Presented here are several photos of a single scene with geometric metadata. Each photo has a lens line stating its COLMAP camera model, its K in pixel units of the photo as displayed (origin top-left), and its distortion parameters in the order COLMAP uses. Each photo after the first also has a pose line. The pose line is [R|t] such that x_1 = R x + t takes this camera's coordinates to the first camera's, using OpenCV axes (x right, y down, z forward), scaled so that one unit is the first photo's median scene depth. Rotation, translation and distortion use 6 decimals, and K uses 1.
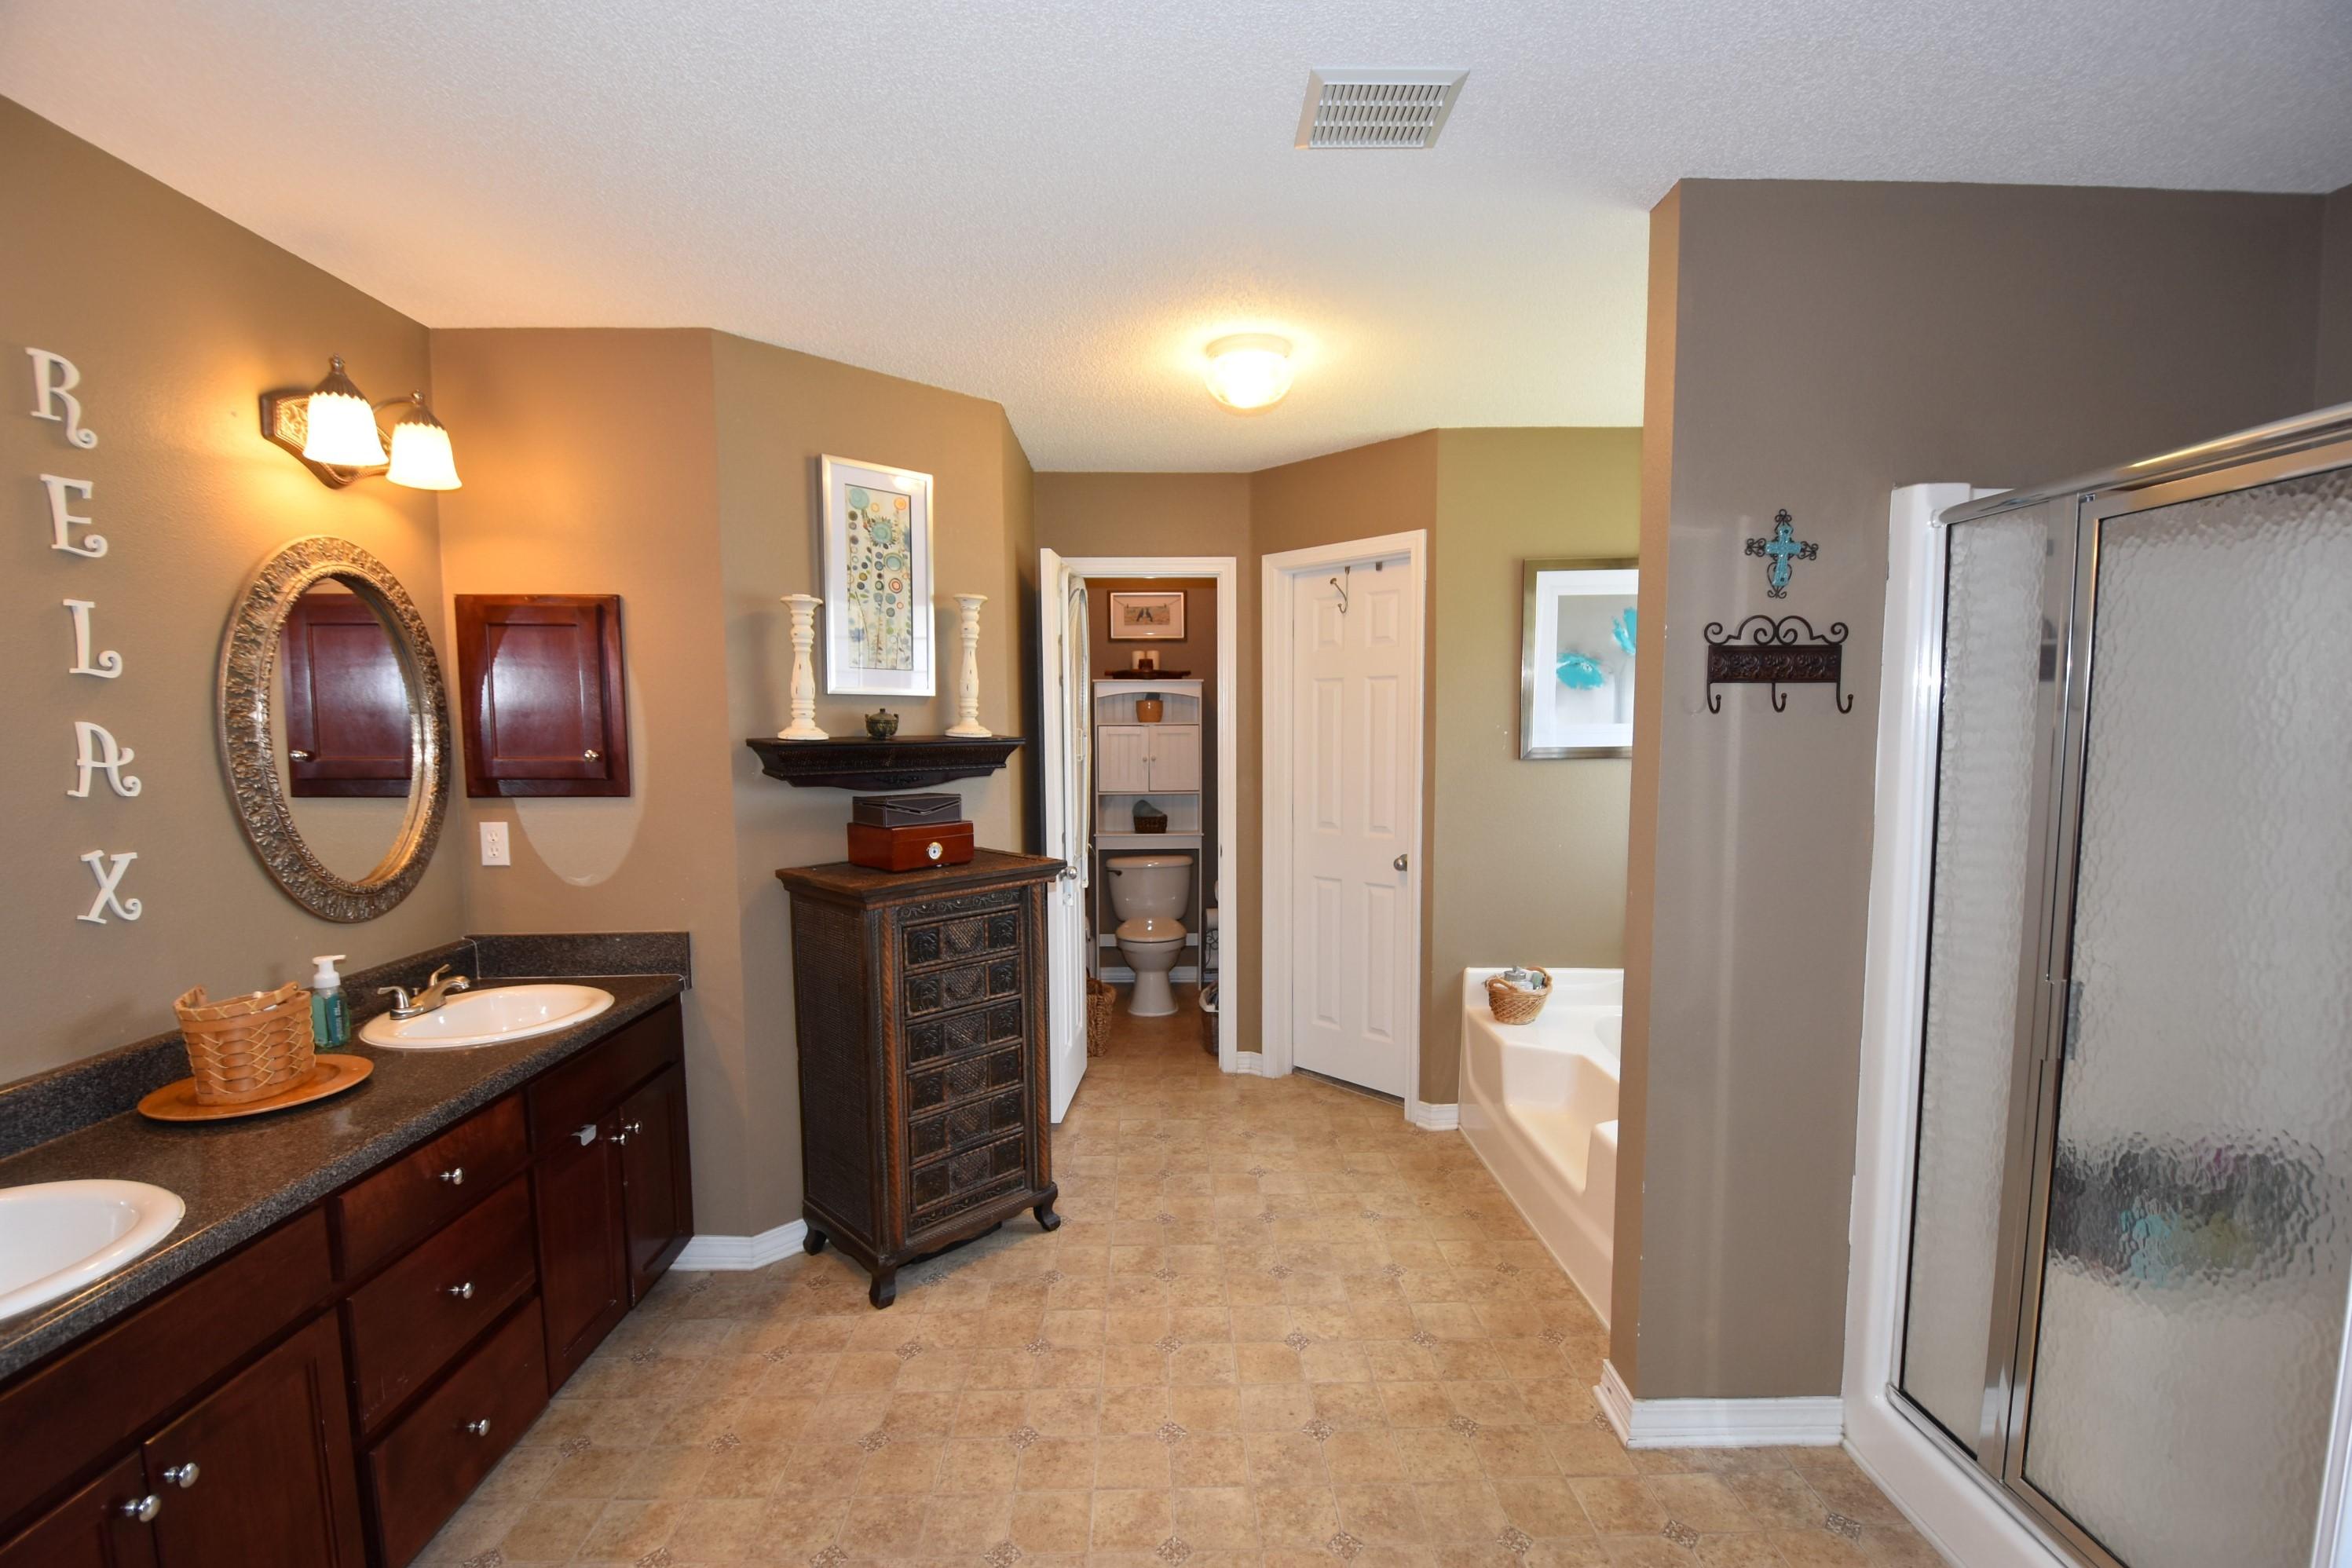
lens RADIAL K [[1030.9, 0, 1182.2], [0, 1030.9, 816.0], [0, 0, 1]] dist [0.003297, -0.017298]
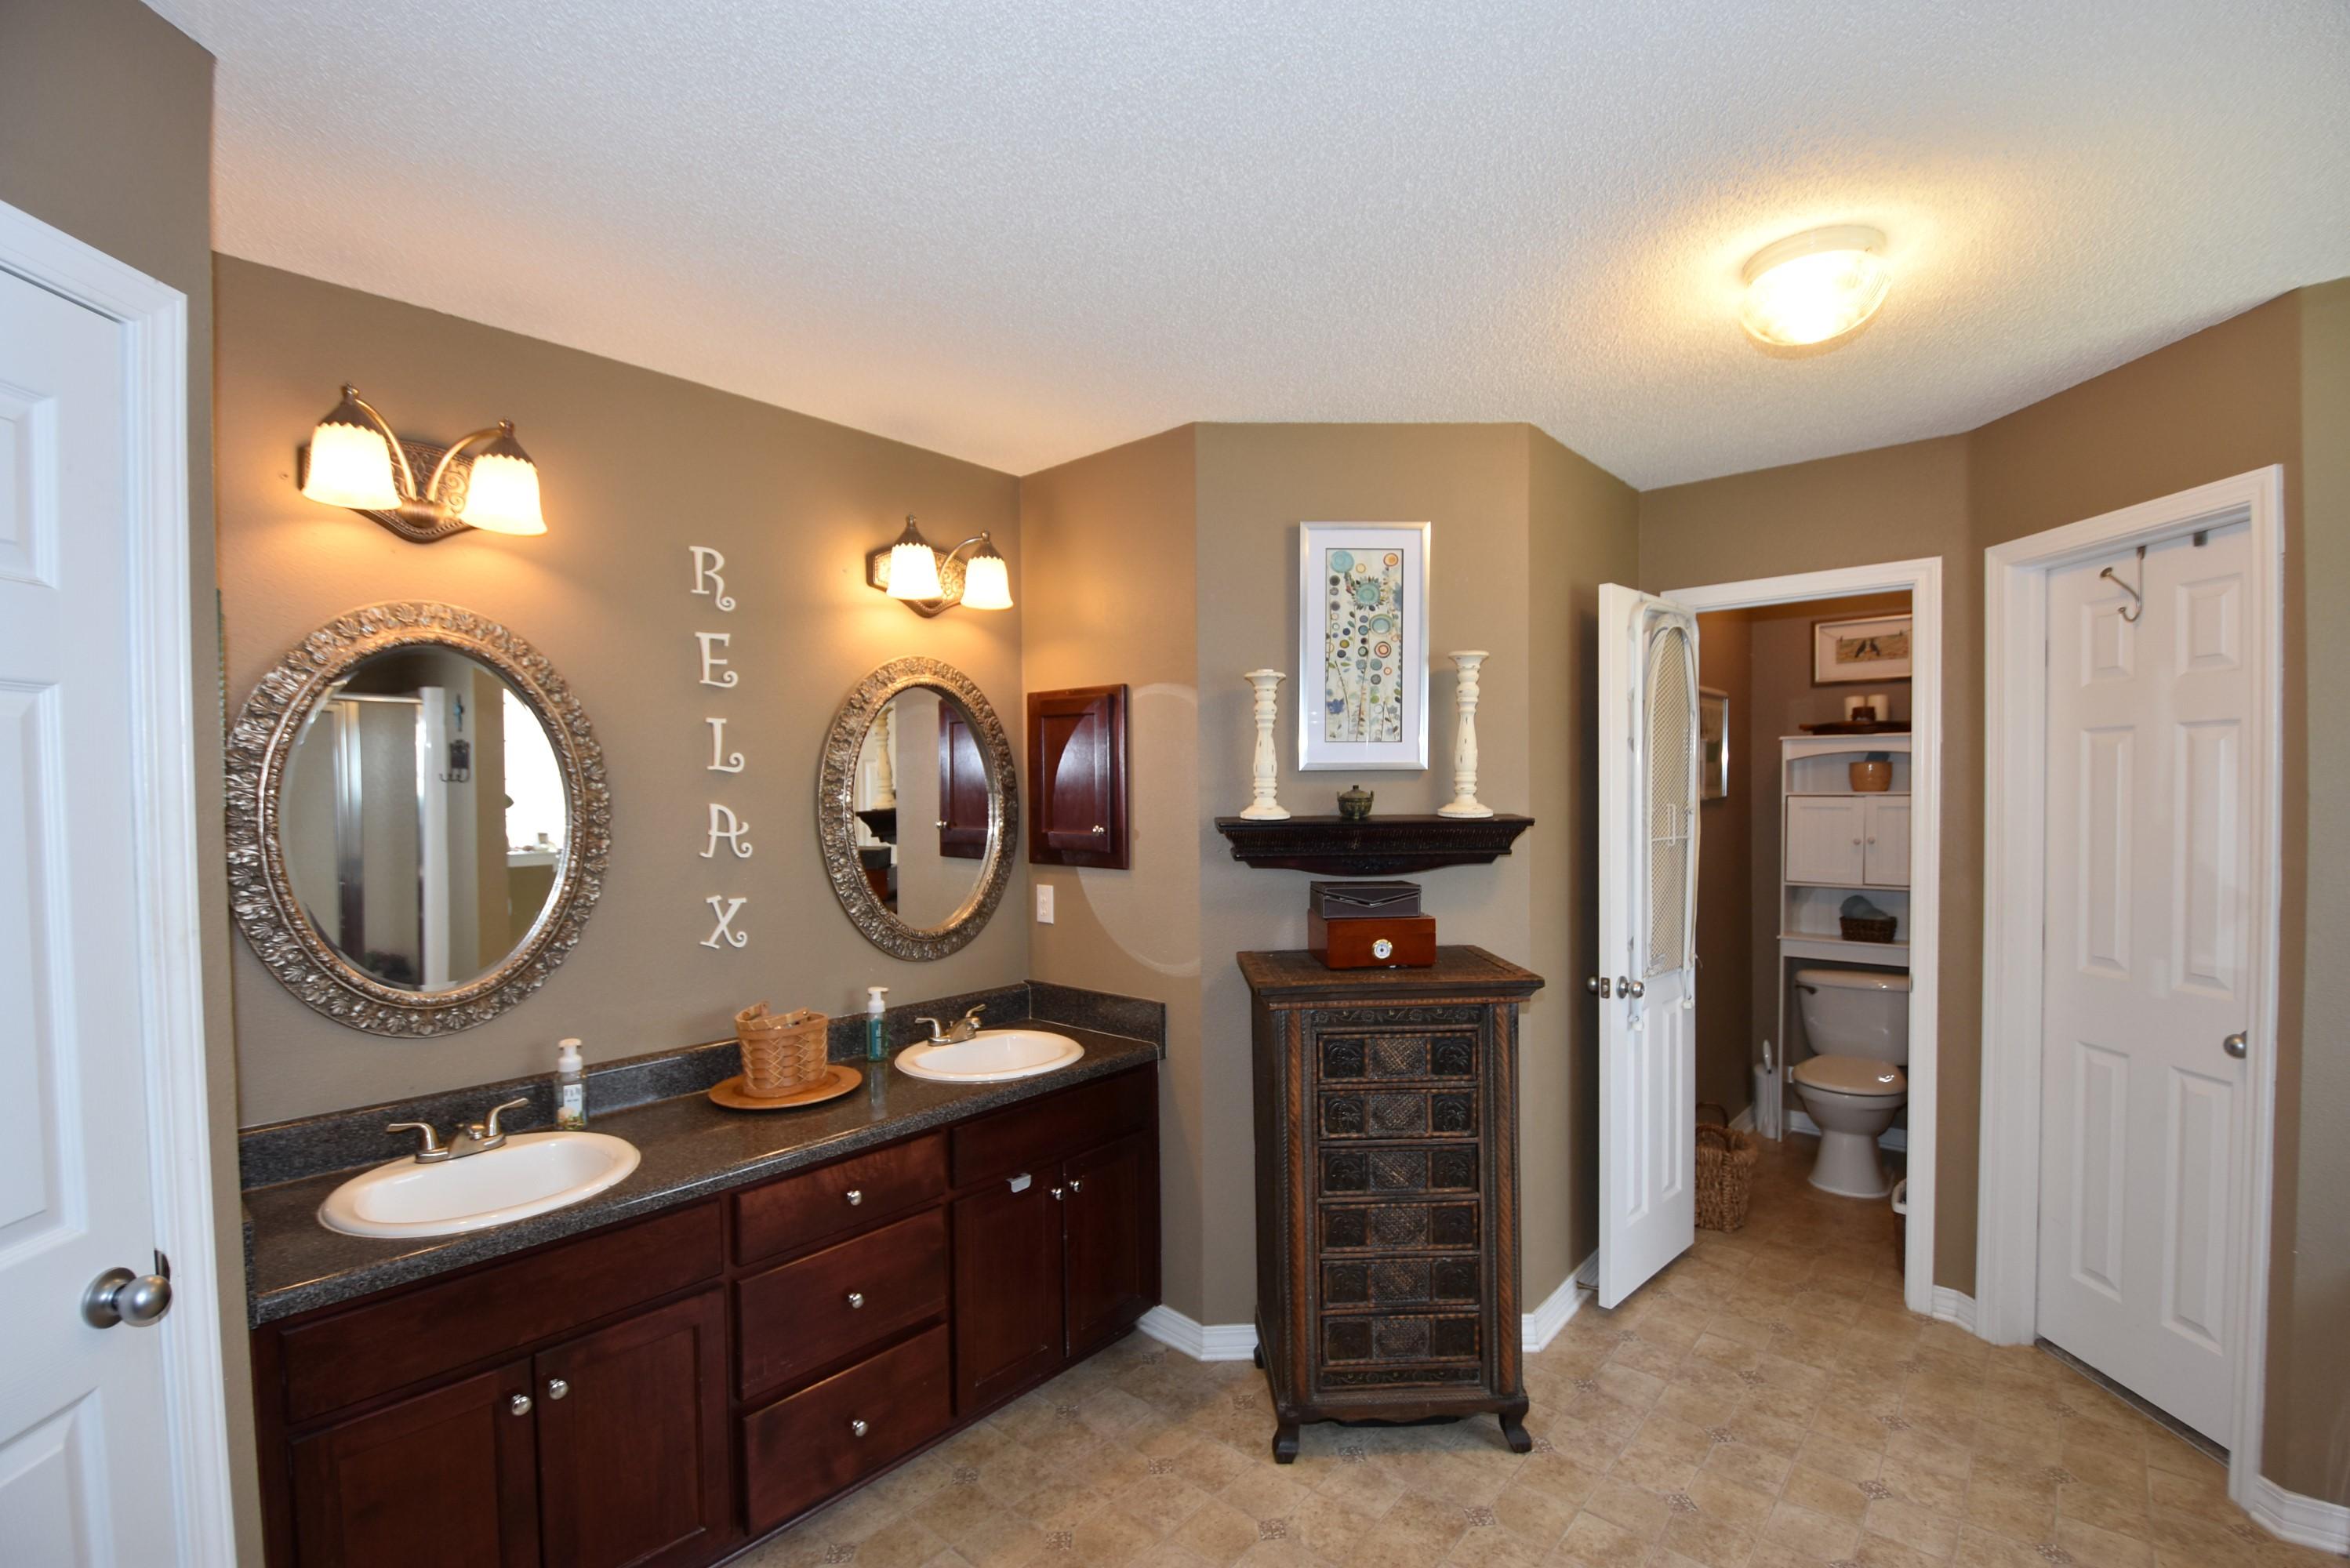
lens RADIAL K [[1027.5, 0, 1176.4], [0, 1027.5, 813.1], [0, 0, 1]] dist [0.008067, -0.017296]
pose [[0.727298, 0.013916, -0.686181, 0.223577], [-0.055594, 0.997703, -0.038692, -0.036984], [0.684066, 0.066288, 0.726402, 0.241344]]
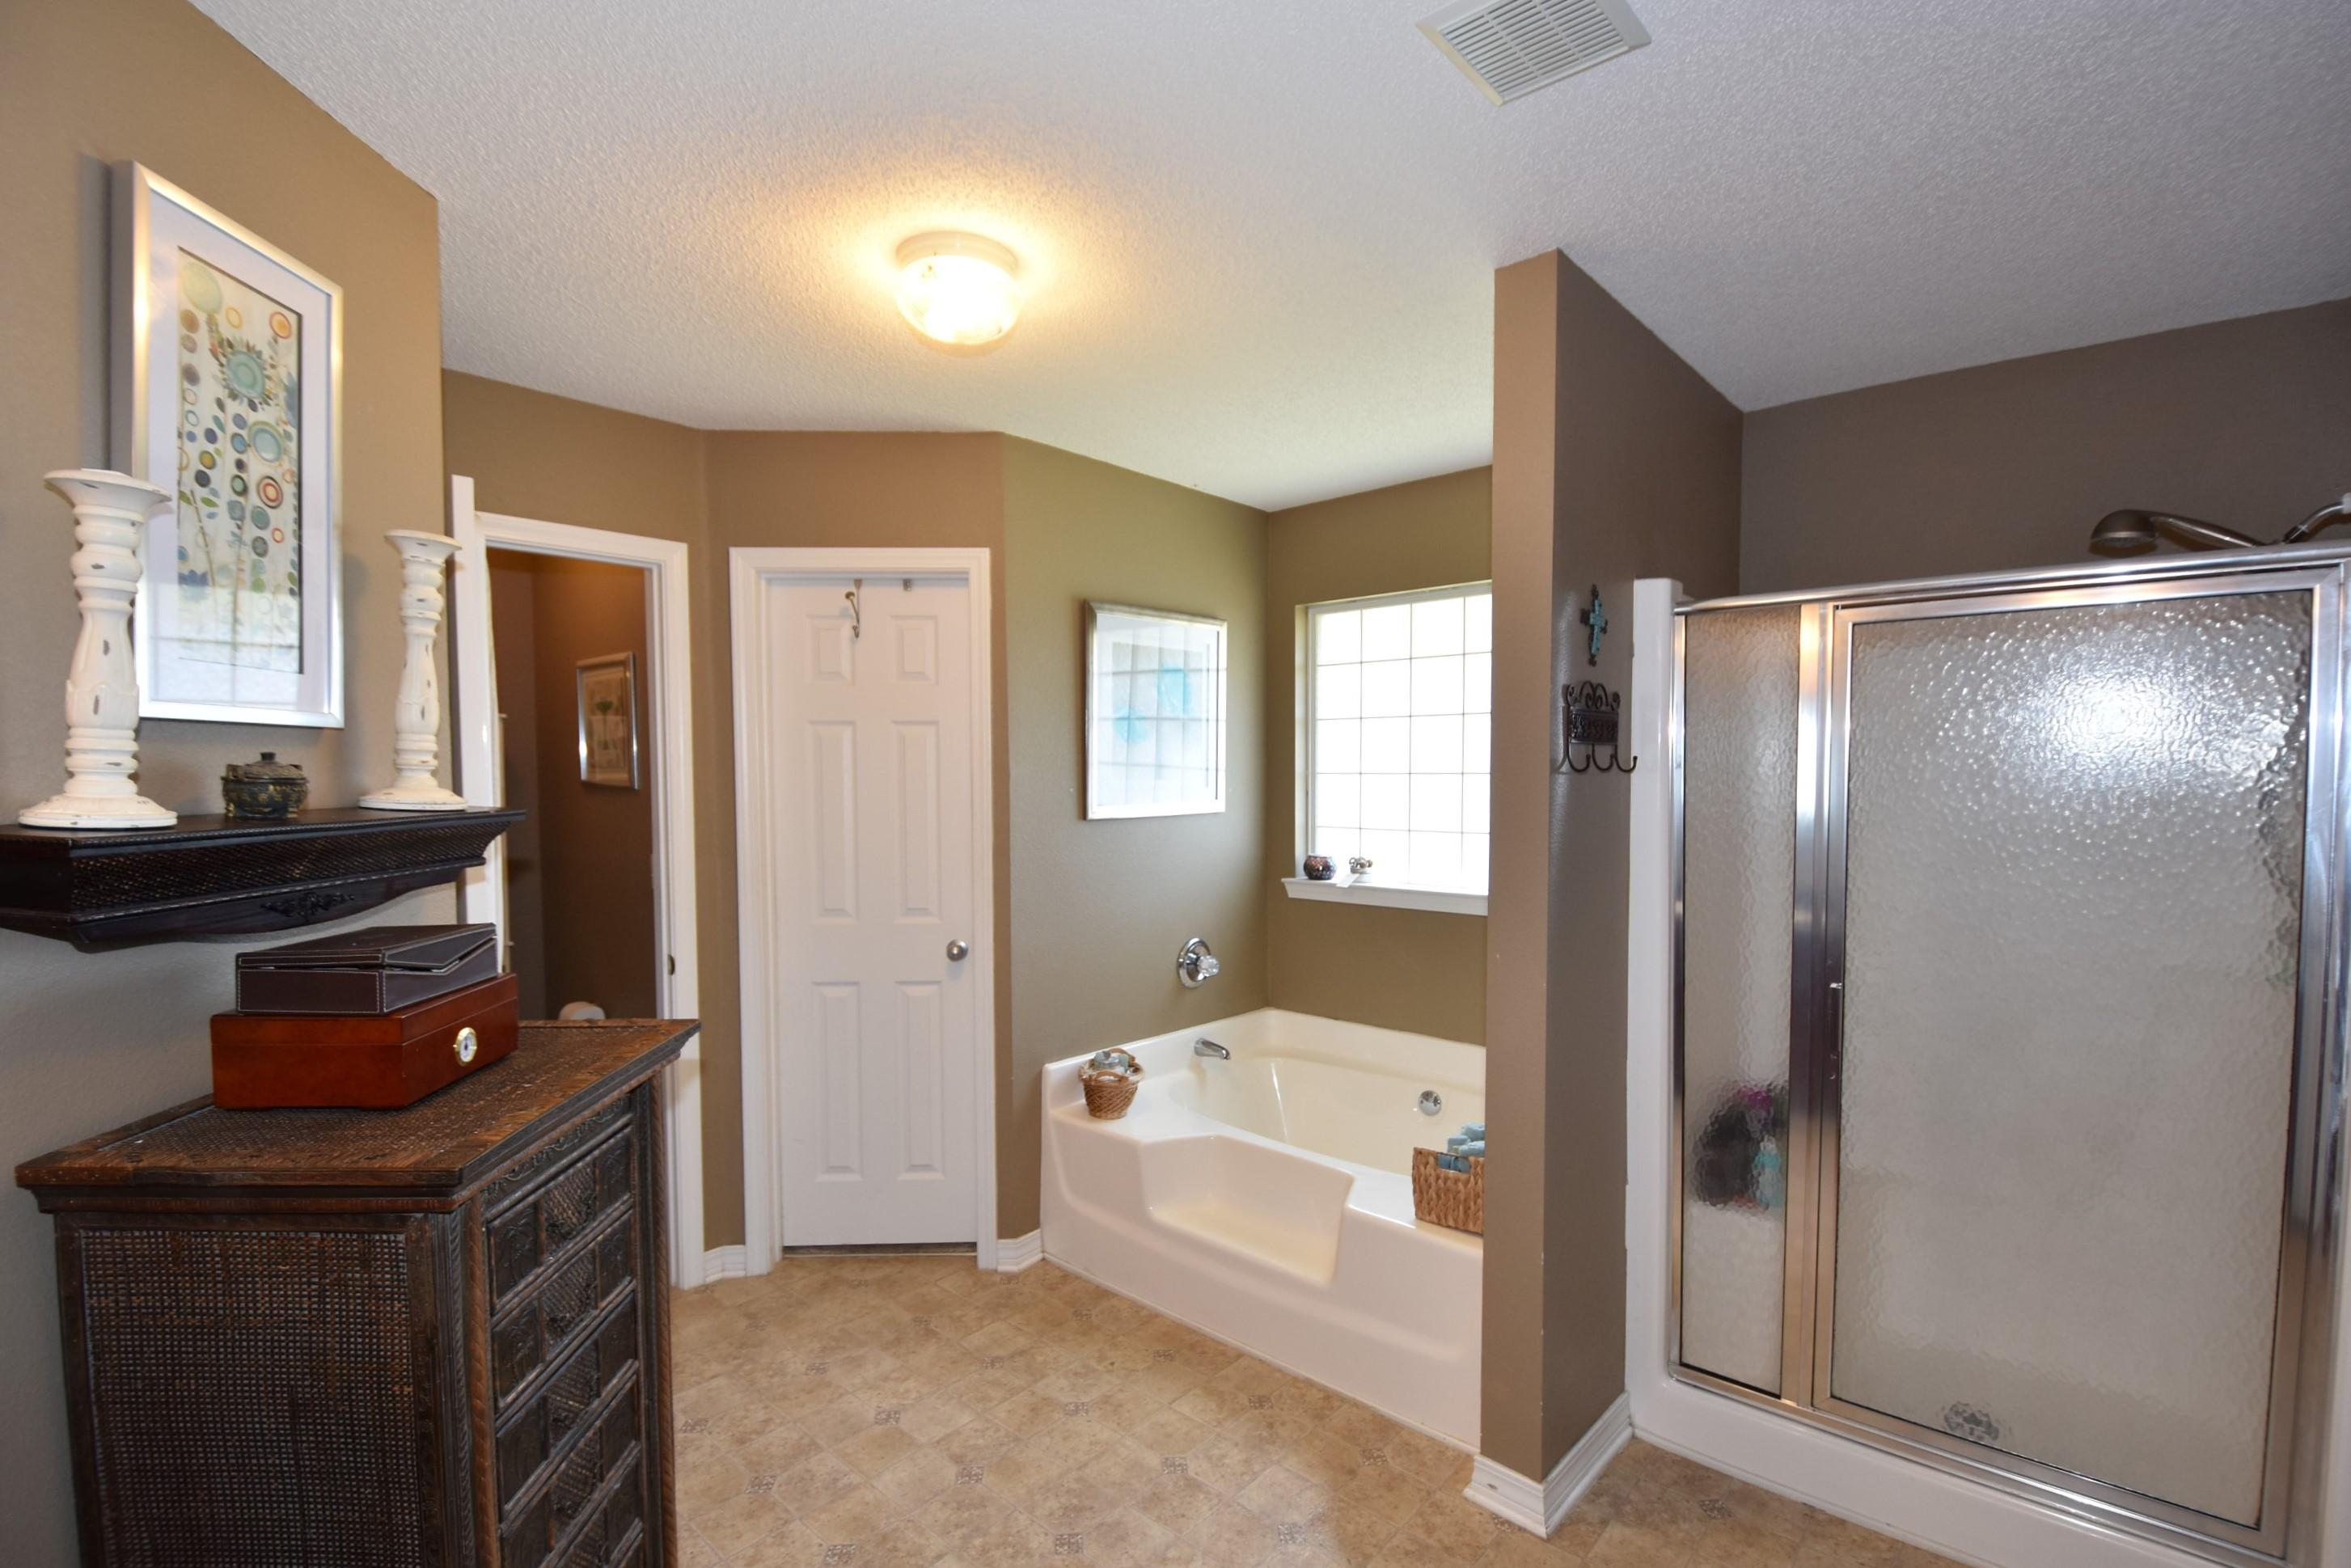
lens RADIAL K [[1056.9, 0, 1185.8], [0, 1056.9, 812.3], [0, 0, 1]] dist [0.011435, -0.023571]
pose [[0.676392, -0.025087, 0.736114, -0.369688], [0.065159, 0.997539, -0.025876, -0.040298], [-0.733654, 0.065466, 0.676362, 0.400390]]
